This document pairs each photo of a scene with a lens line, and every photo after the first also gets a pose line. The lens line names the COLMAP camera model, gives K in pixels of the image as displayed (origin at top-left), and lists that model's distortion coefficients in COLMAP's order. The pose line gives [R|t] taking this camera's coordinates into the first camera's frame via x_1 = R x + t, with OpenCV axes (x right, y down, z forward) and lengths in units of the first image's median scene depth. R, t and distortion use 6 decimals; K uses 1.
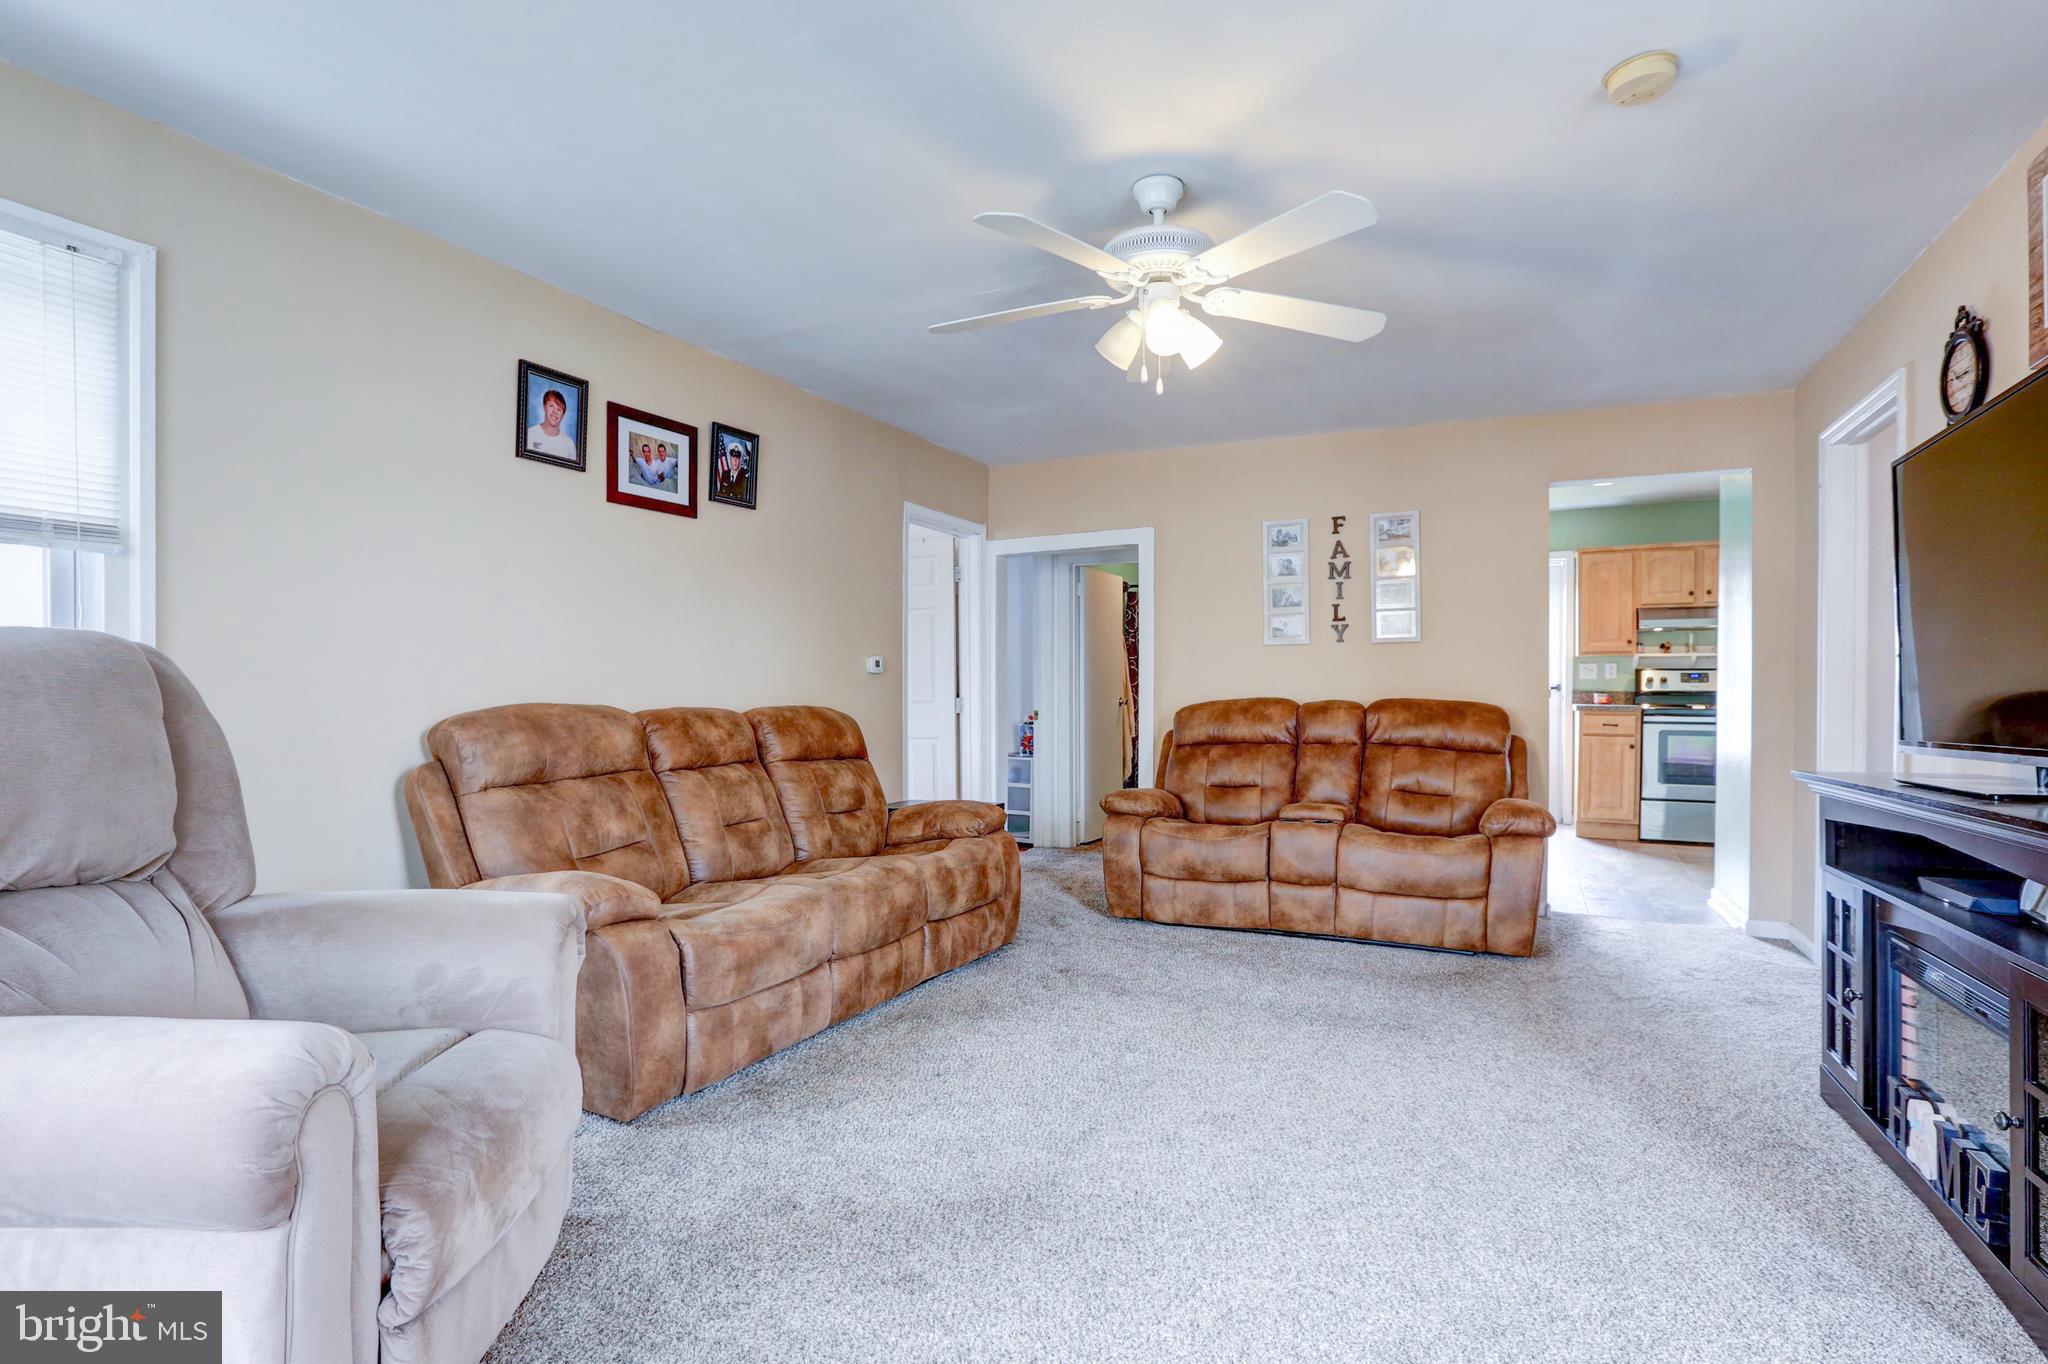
lens RADIAL K [[993.6, 0, 1029.7], [0, 993.6, 695.4], [0, 0, 1]] dist [-0.043591, 0.012154]
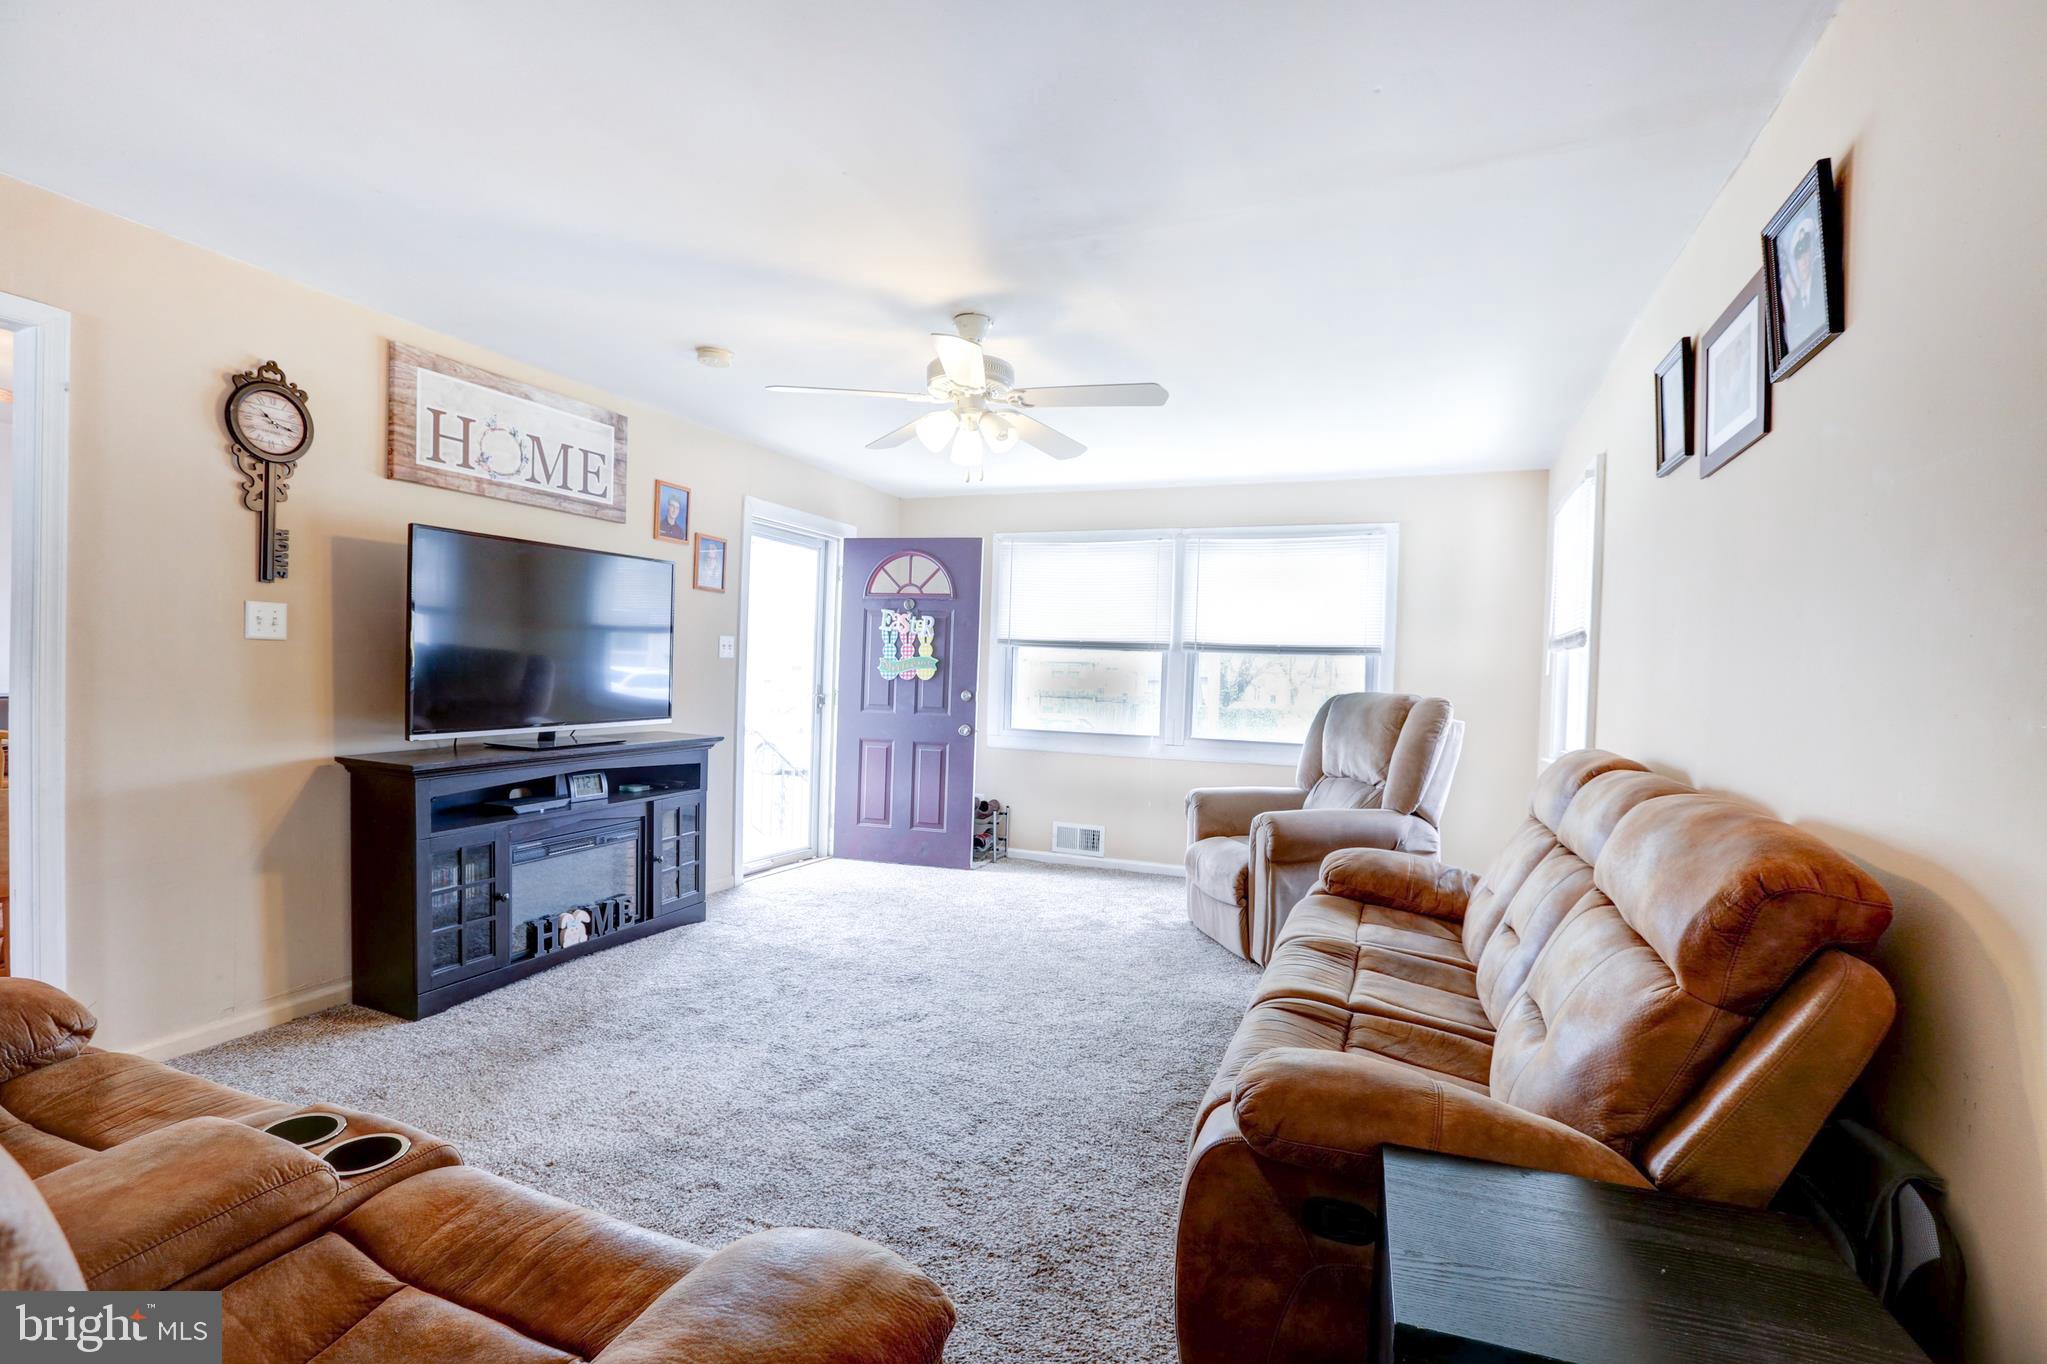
lens RADIAL K [[943.9, 0, 1026.5], [0, 943.9, 687.8], [0, 0, 1]] dist [-0.050528, 0.017707]
pose [[-0.996691, -0.029153, -0.075878, 0.087651], [-0.030163, 0.999470, 0.012203, -0.032364], [0.075482, 0.014452, -0.997042, 1.338078]]
